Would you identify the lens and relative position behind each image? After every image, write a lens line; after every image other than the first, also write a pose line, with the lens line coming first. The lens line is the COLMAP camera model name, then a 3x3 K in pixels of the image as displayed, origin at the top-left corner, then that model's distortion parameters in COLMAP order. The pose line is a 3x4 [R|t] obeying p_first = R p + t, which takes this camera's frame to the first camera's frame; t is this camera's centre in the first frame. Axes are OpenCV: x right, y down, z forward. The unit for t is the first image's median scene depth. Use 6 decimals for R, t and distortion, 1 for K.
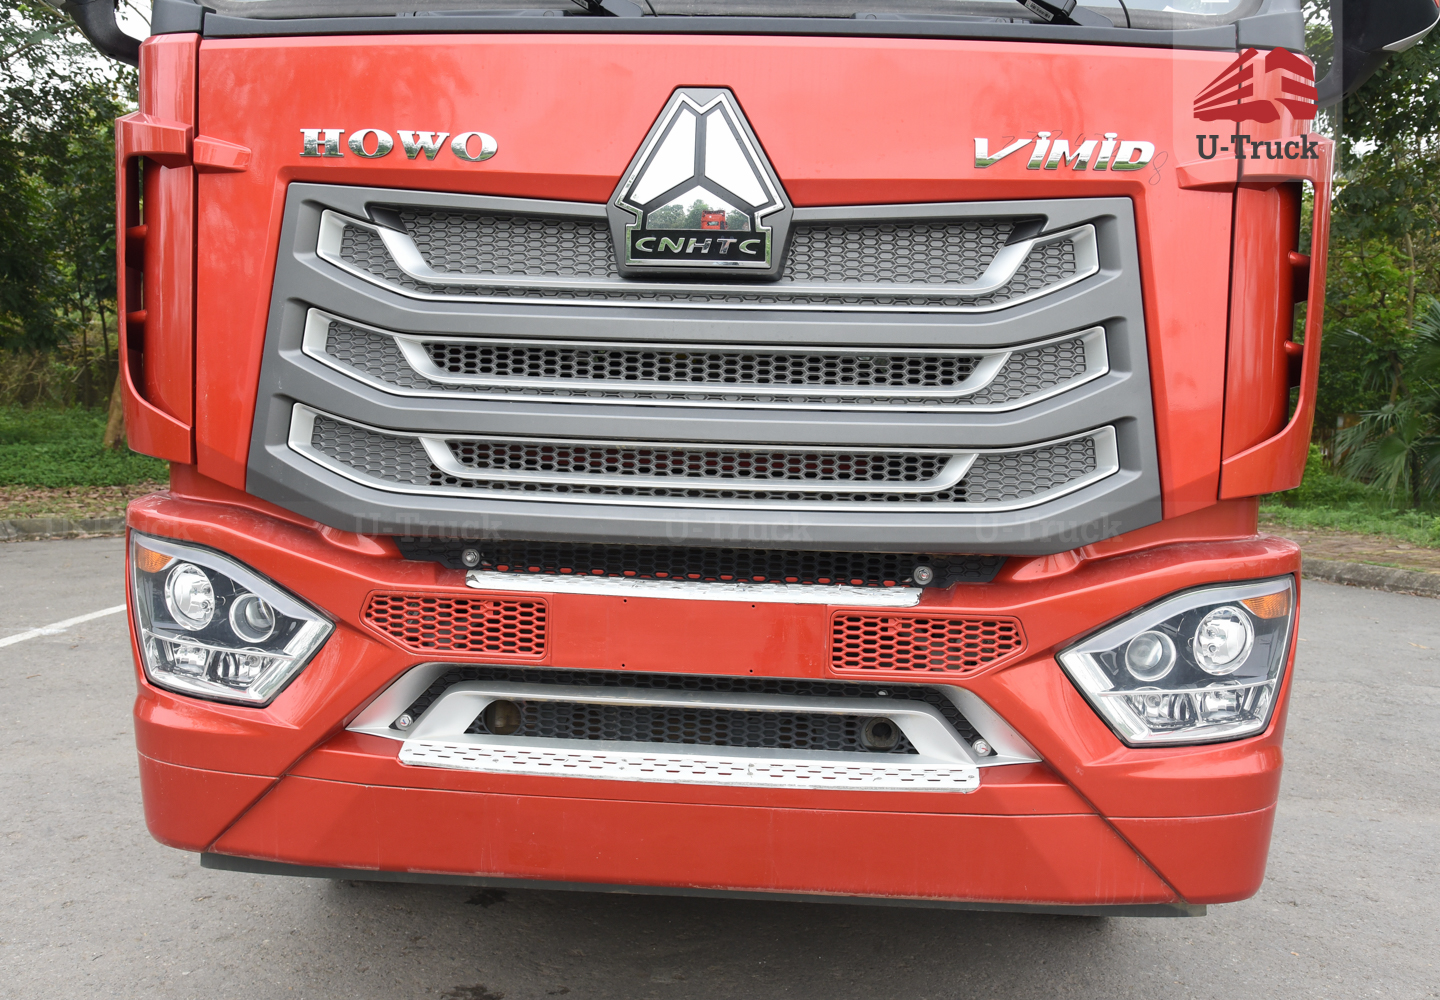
lens RADIAL K [[1303.1, 0, 719.7], [0, 1303.1, 504.6], [0, 0, 1]] dist [-0.037338, 0.117644]
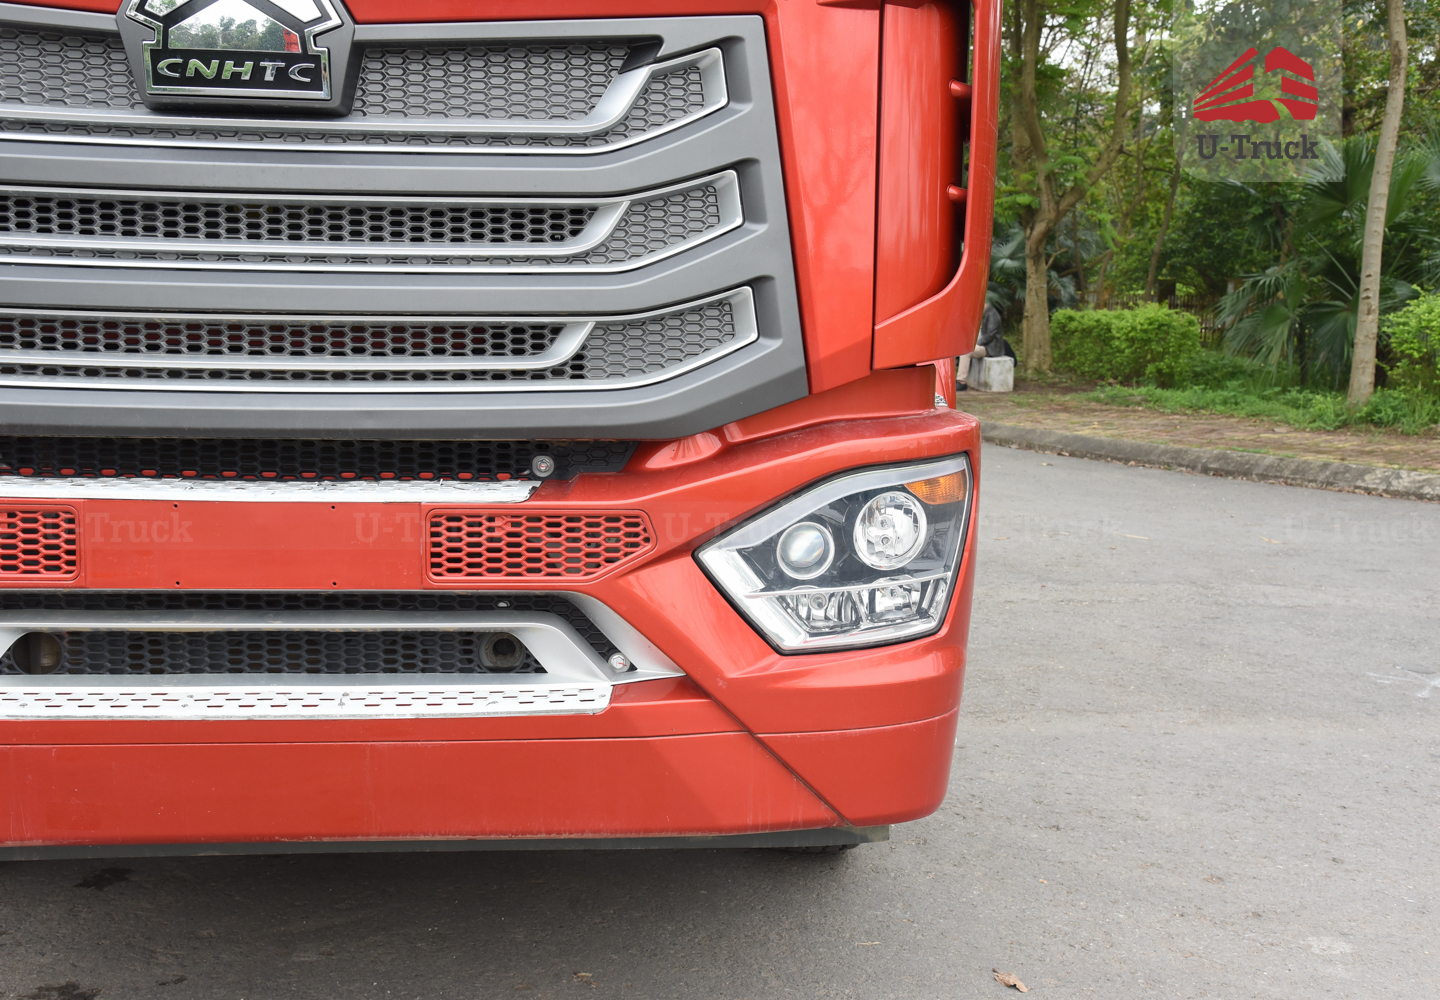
lens RADIAL K [[1562.1, 0, 720.9], [0, 1562.1, 508.2], [0, 0, 1]] dist [0.033353, 0.188546]
pose [[0.992775, -0.031308, 0.115836, 0.154304], [0.023339, 0.997308, 0.069517, 0.013286], [-0.117701, -0.066311, 0.990833, -0.037305]]
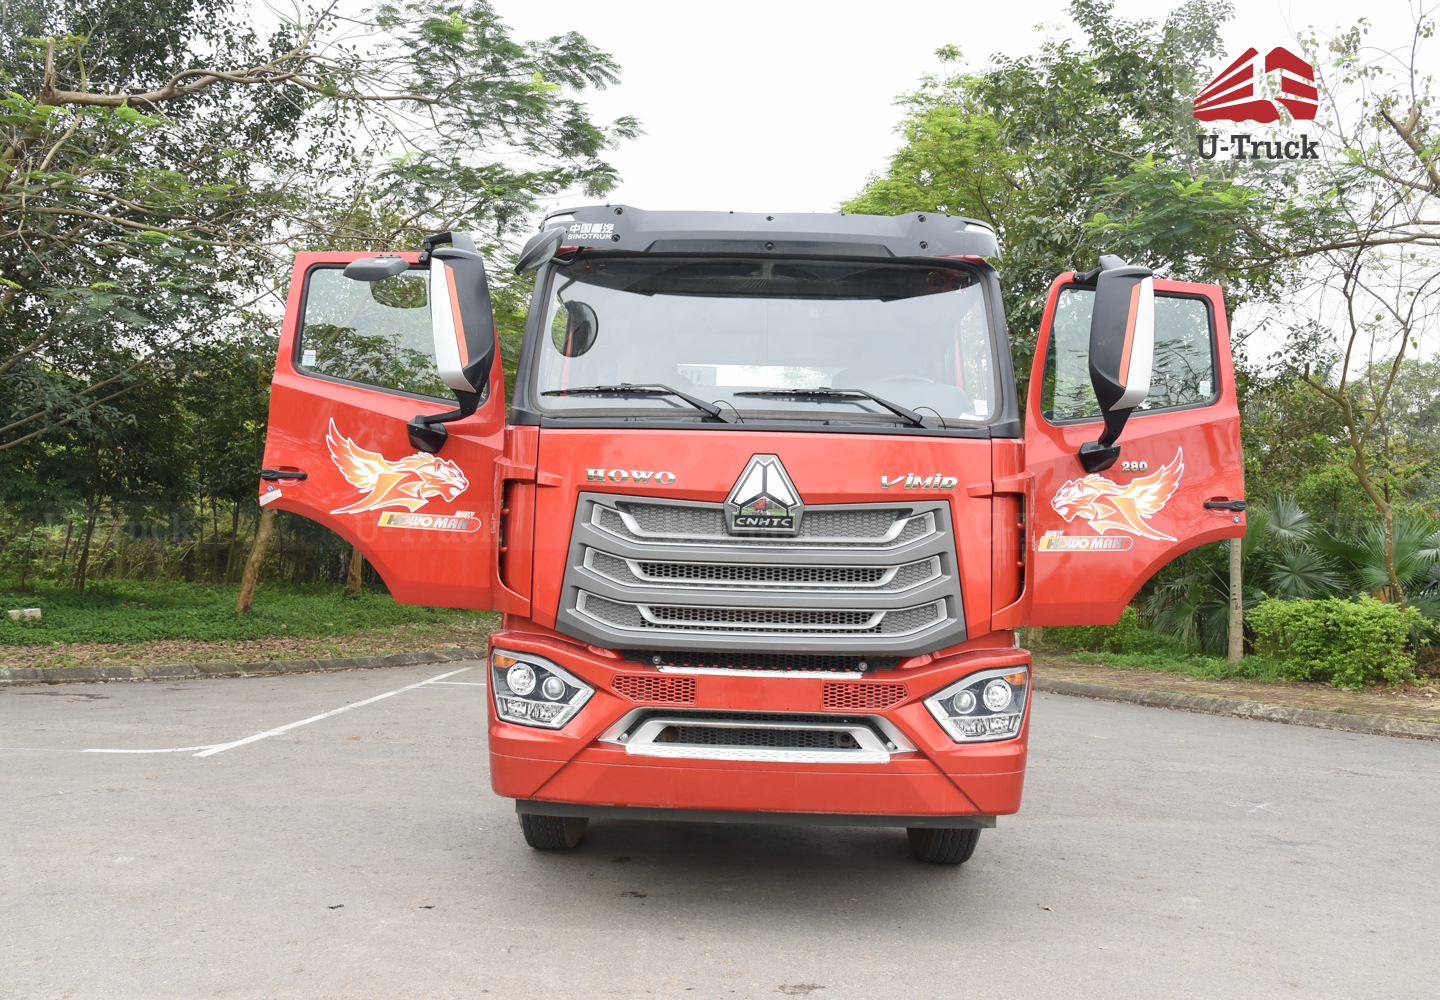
lens RADIAL K [[1101.3, 0, 720.0], [0, 1101.3, 500.0], [0, 0, 1]] dist [-0.115388, 0.142245]
pose [[0.999068, 0.001742, 0.043128, -0.170282], [0.004574, 0.989289, -0.145899, 0.045507], [-0.042920, 0.145961, 0.988359, -0.890279]]
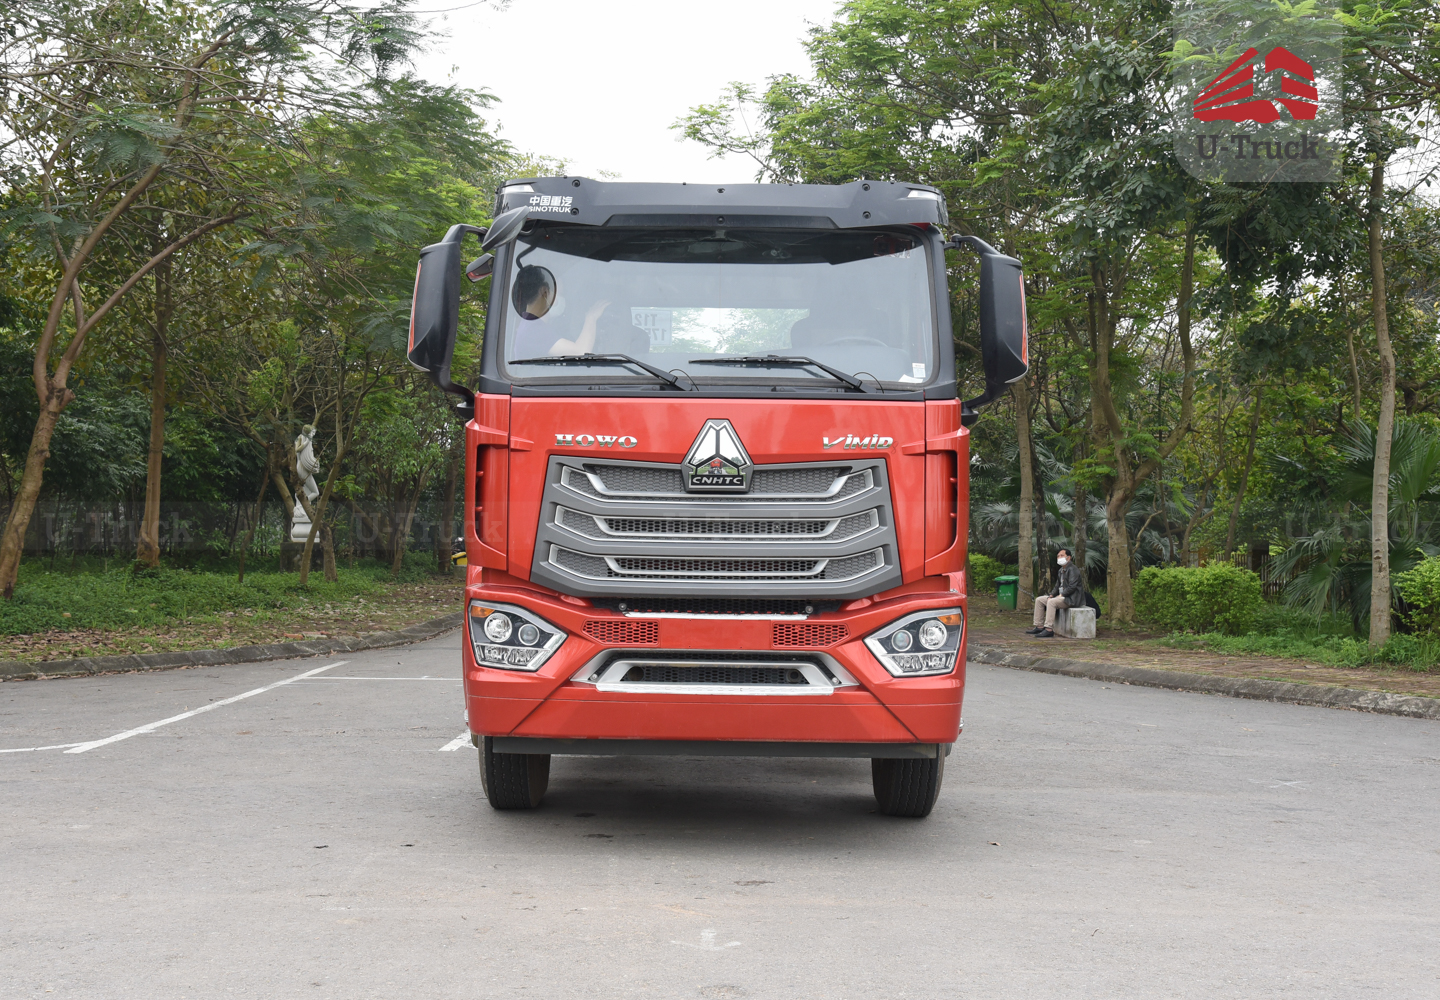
lens RADIAL K [[1802.1, 0, 720.0], [0, 1802.1, 500.0], [0, 0, 1]] dist [0.107132, 0.278728]
pose [[0.997737, -0.013864, 0.065794, -0.235177], [0.020235, 0.995061, -0.097177, 0.177267], [-0.064121, 0.098289, 0.993090, -2.416494]]
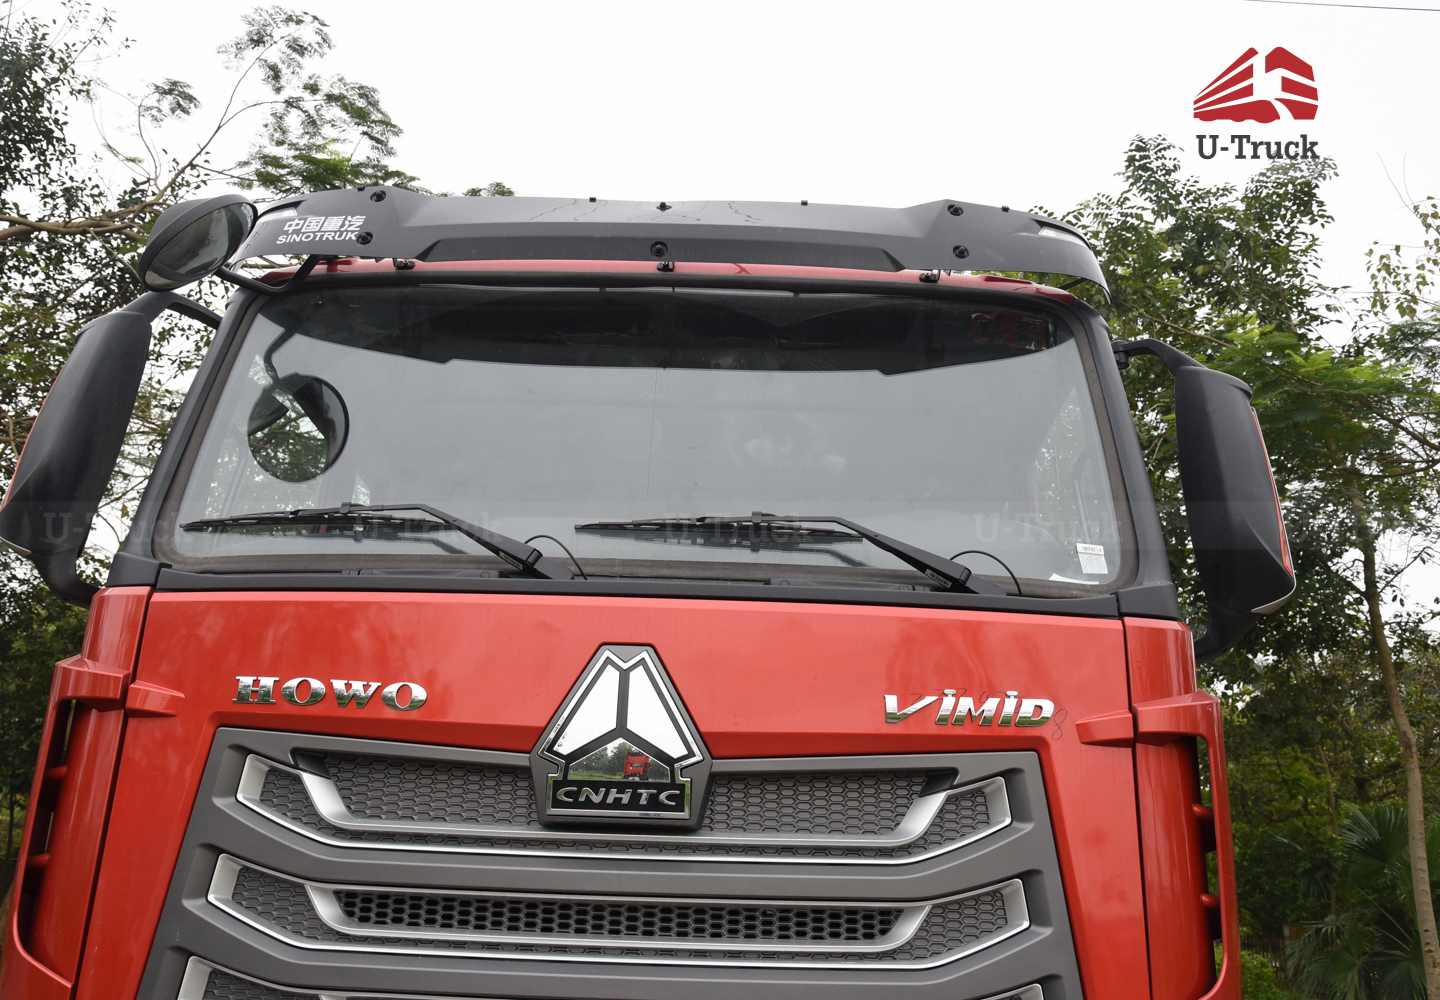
lens RADIAL K [[1296.9, 0, 717.9], [0, 1296.9, 503.3], [0, 0, 1]] dist [-0.040885, 0.118909]
pose [[0.998845, 0.017751, 0.044654, 0.011210], [-0.000054, 0.929685, -0.368354, -0.037771], [-0.048053, 0.367926, 0.928612, -0.022905]]
